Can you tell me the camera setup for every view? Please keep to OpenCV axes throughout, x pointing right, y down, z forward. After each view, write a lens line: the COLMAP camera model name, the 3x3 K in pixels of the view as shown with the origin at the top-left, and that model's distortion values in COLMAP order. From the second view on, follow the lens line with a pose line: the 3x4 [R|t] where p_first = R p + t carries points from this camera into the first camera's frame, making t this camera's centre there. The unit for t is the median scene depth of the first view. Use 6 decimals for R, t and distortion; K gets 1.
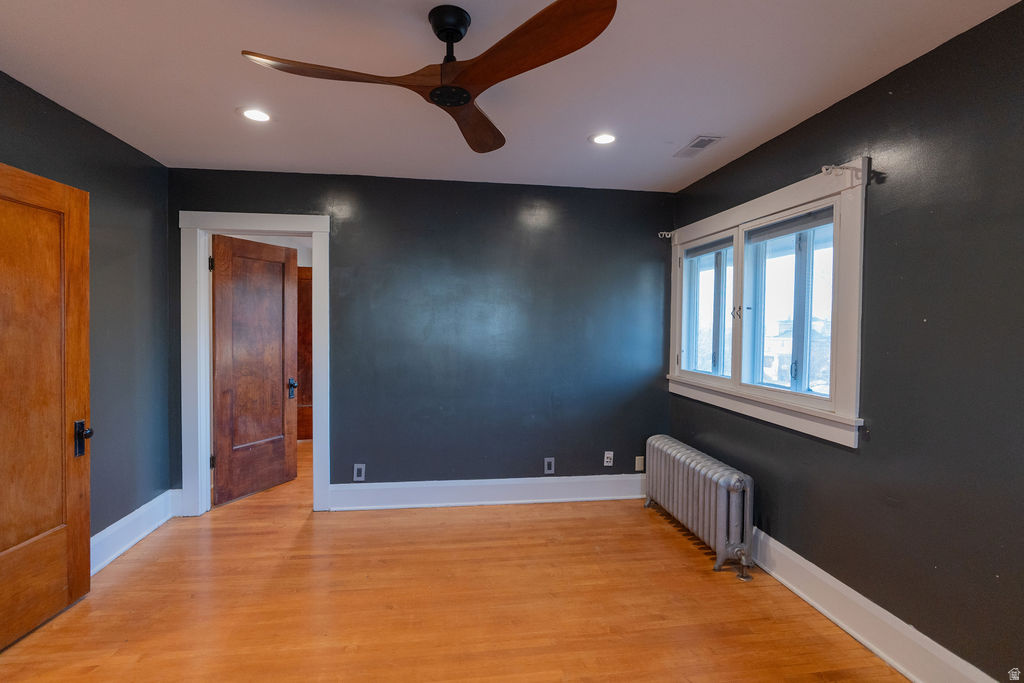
lens RADIAL K [[475.3, 0, 510.5], [0, 475.3, 338.1], [0, 0, 1]] dist [-0.018080, 0.006400]
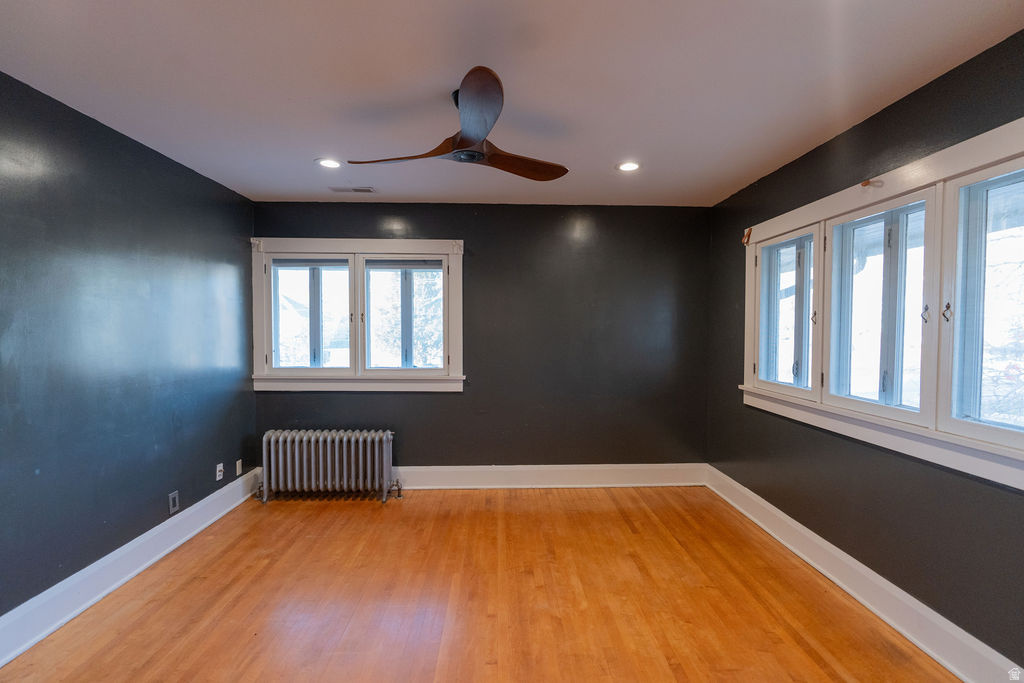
lens RADIAL K [[458.8, 0, 510.5], [0, 458.8, 338.1], [0, 0, 1]] dist [-0.002171, 0.000401]
pose [[0.112995, -0.034958, 0.992980, -0.709458], [0.025112, 0.999162, 0.032318, -0.024827], [-0.993278, 0.021284, 0.113778, 0.383277]]
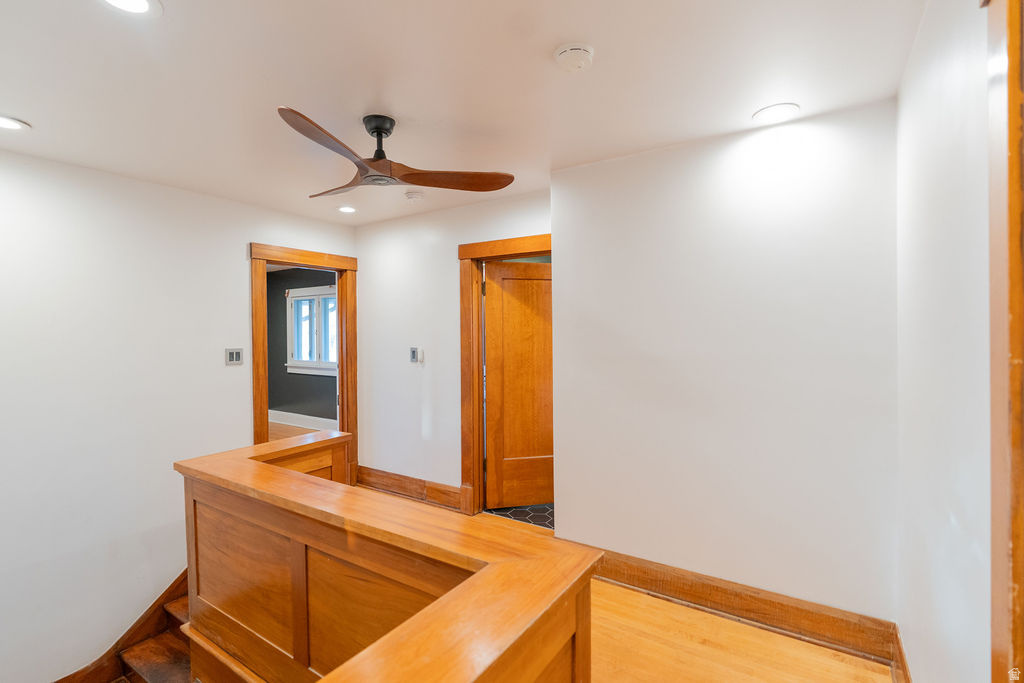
lens RADIAL K [[475.3, 0, 510.5], [0, 475.3, 338.1], [0, 0, 1]] dist [-0.018080, 0.006400]
pose [[-0.744928, -0.016607, 0.666938, -1.916427], [0.011552, 0.999219, 0.037783, -0.065528], [-0.667045, 0.035849, -0.744155, 0.943937]]
